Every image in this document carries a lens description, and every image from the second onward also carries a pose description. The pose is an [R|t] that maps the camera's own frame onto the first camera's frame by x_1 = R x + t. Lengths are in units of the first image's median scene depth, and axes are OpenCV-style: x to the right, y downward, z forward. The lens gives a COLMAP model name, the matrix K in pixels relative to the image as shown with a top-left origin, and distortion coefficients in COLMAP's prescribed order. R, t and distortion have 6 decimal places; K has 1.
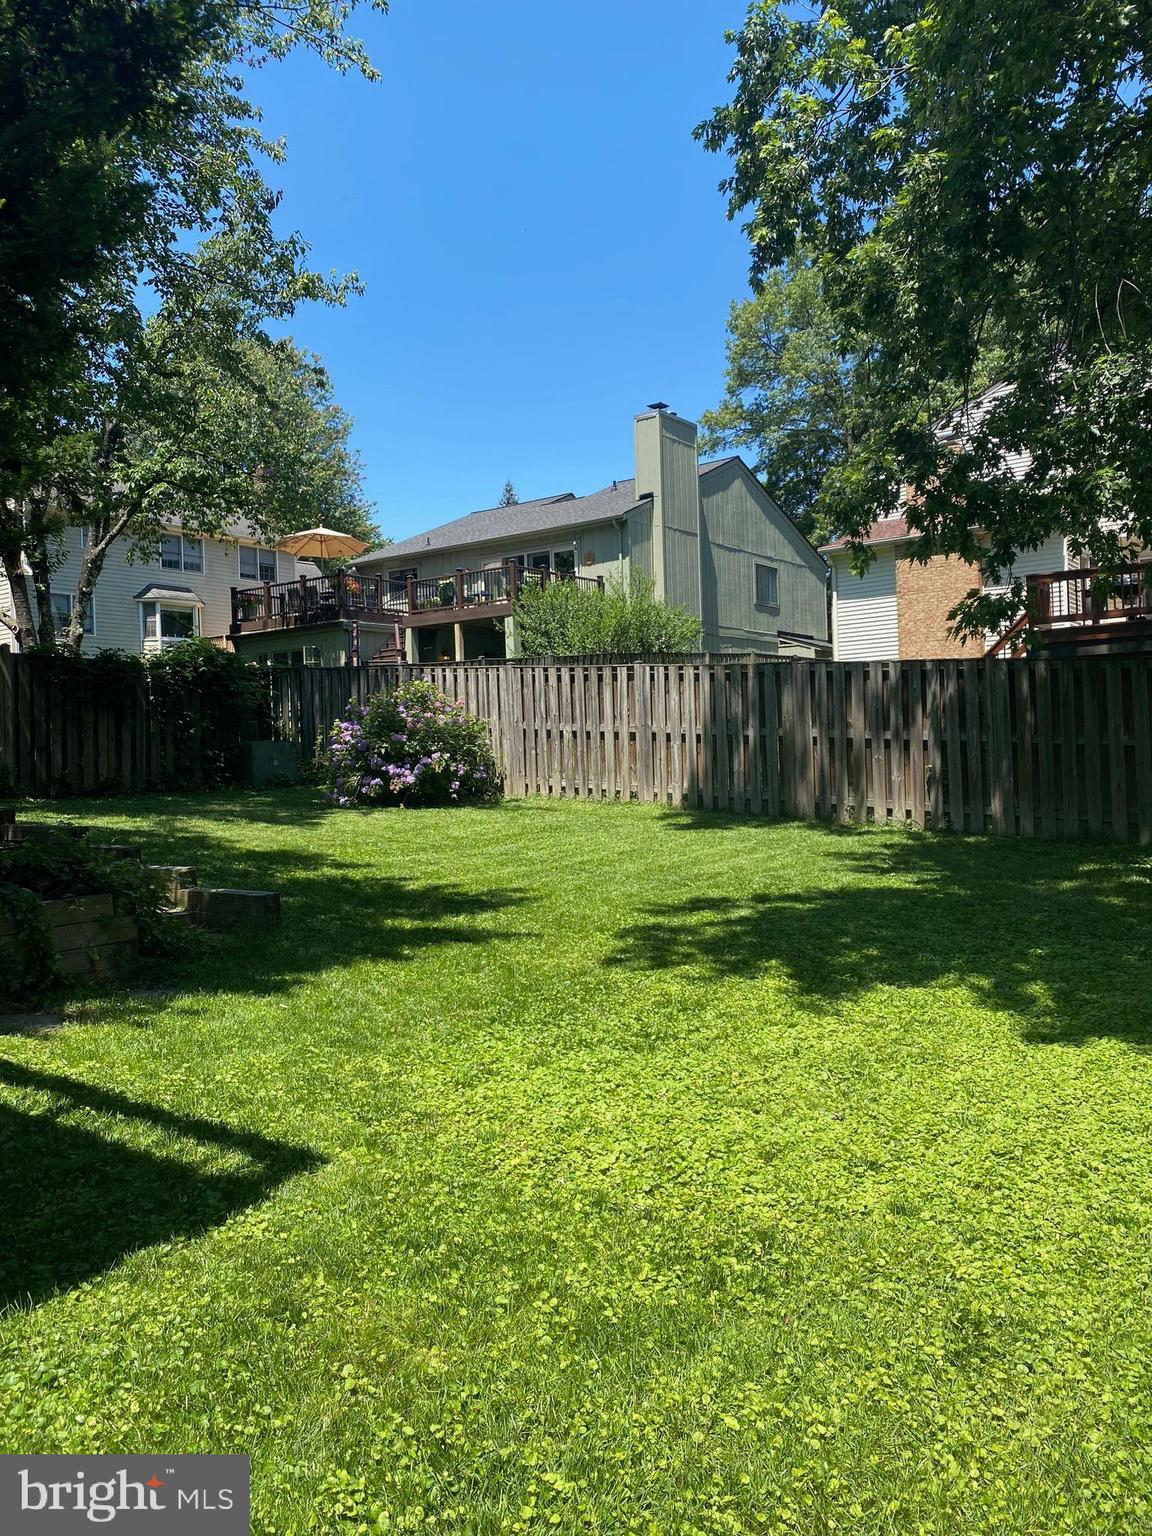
lens RADIAL K [[1135.9, 0, 576.0], [0, 1135.9, 768.0], [0, 0, 1]] dist [0.071344, -0.204314]
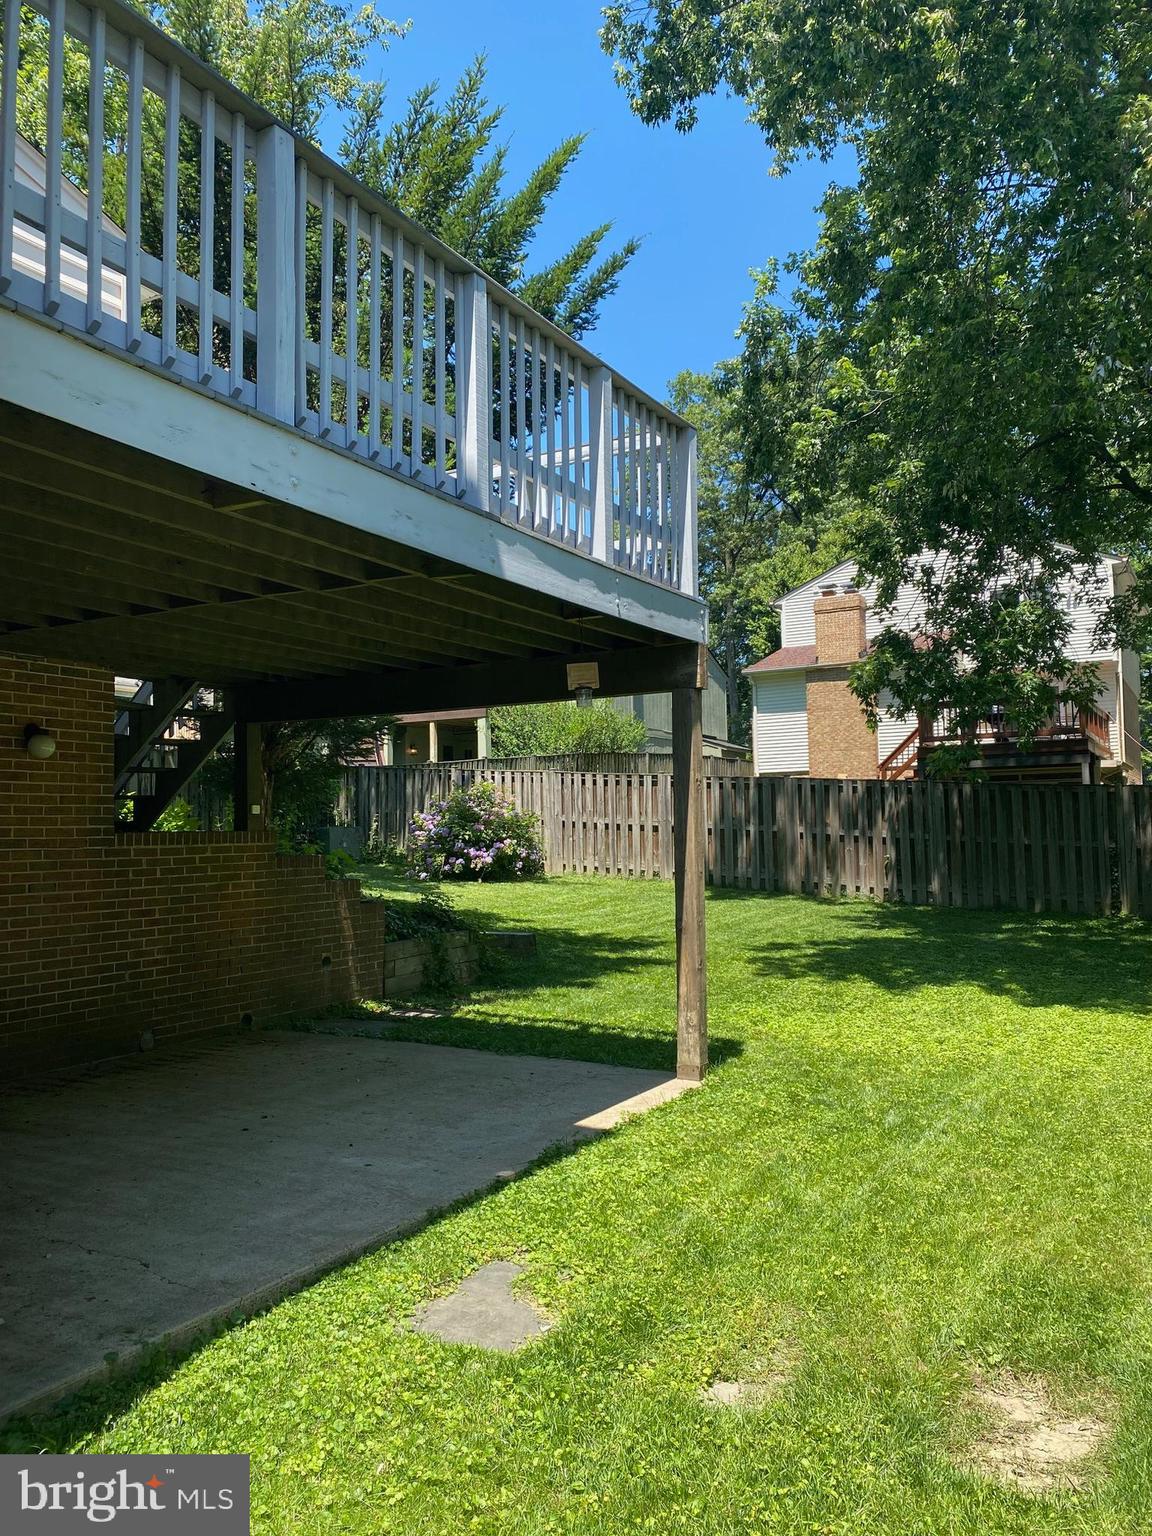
lens RADIAL K [[1135.9, 0, 576.0], [0, 1135.9, 768.0], [0, 0, 1]] dist [0.071344, -0.204314]
pose [[0.991197, 0.024050, 0.130192, -0.233080], [-0.014788, 0.997320, -0.071648, -0.002952], [-0.131567, 0.069092, 0.988897, -0.312533]]
